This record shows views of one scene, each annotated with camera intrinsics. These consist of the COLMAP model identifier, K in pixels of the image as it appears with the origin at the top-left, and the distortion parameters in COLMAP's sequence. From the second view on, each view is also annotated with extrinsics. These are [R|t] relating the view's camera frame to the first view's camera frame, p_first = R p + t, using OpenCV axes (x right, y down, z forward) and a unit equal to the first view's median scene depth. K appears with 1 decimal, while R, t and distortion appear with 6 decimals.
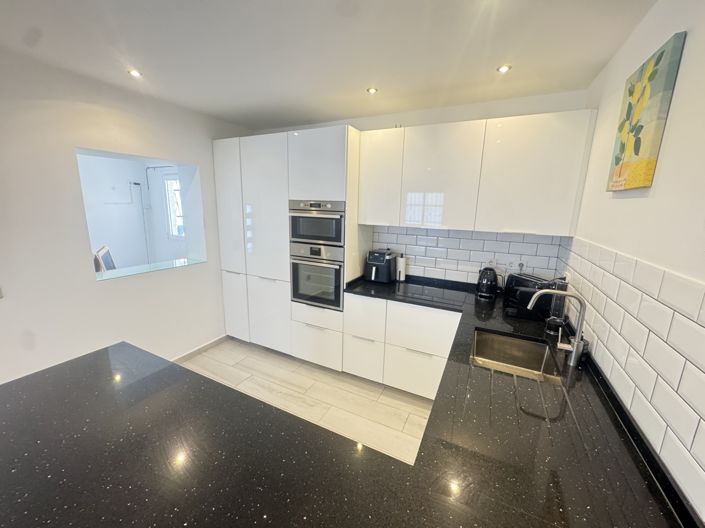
lens RADIAL K [[282.0, 0, 353.0], [0, 282.0, 262.4], [0, 0, 1]] dist [-0.006059, -0.000373]
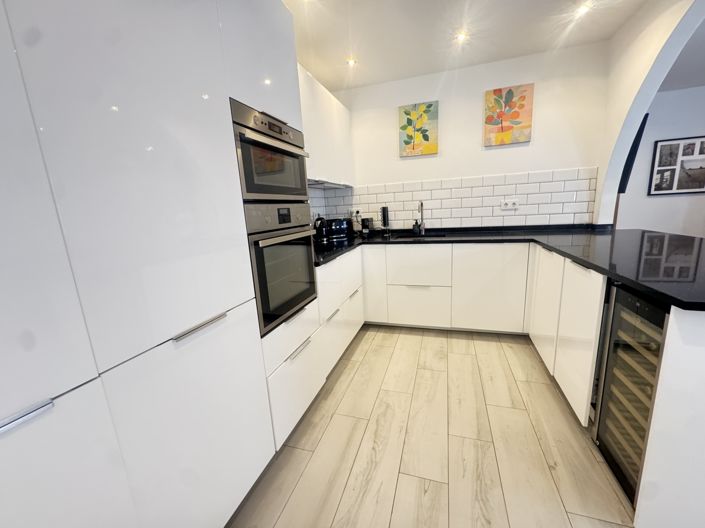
lens RADIAL K [[282.0, 0, 352.6], [0, 282.0, 263.5], [0, 0, 1]] dist [-0.006059, -0.000373]
pose [[-0.151203, -0.205669, 0.966870, -0.704688], [0.253695, 0.937281, 0.239048, -0.048620], [-0.955394, 0.281435, -0.089542, 0.942215]]
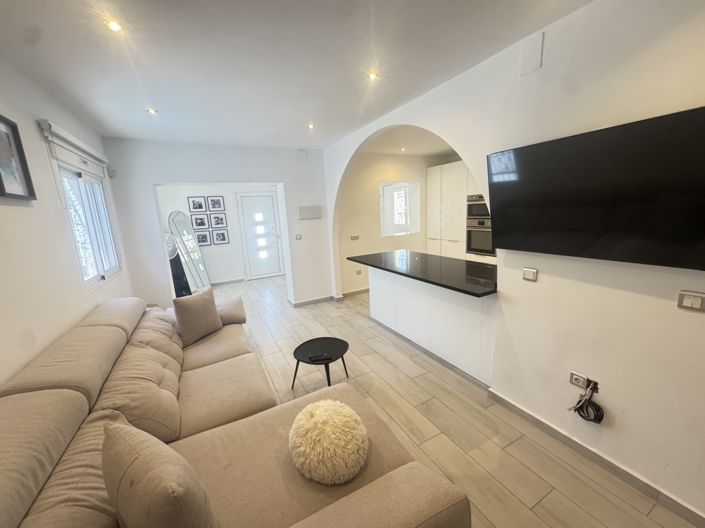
lens RADIAL K [[282.0, 0, 351.0], [0, 282.0, 264.0], [0, 0, 1]] dist [-0.006059, -0.000373]
pose [[0.809282, 0.044064, -0.585765, 0.257123], [-0.045091, 0.998900, 0.012846, 0.236633], [0.585687, 0.016017, 0.810379, -0.932708]]
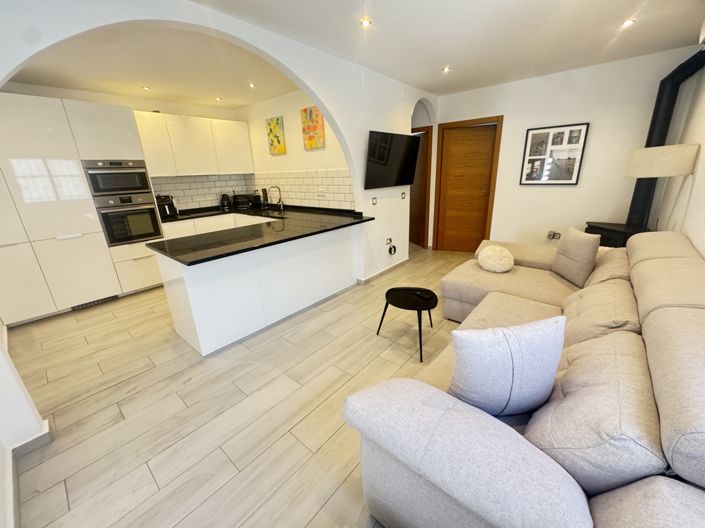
lens RADIAL K [[282.0, 0, 353.2], [0, 282.0, 262.8], [0, 0, 1]] dist [-0.006059, -0.000373]
pose [[0.238918, -0.331021, 0.912876, -1.176794], [0.239105, 0.931211, 0.275091, 0.129804], [-0.941141, 0.152549, 0.301632, -0.361370]]
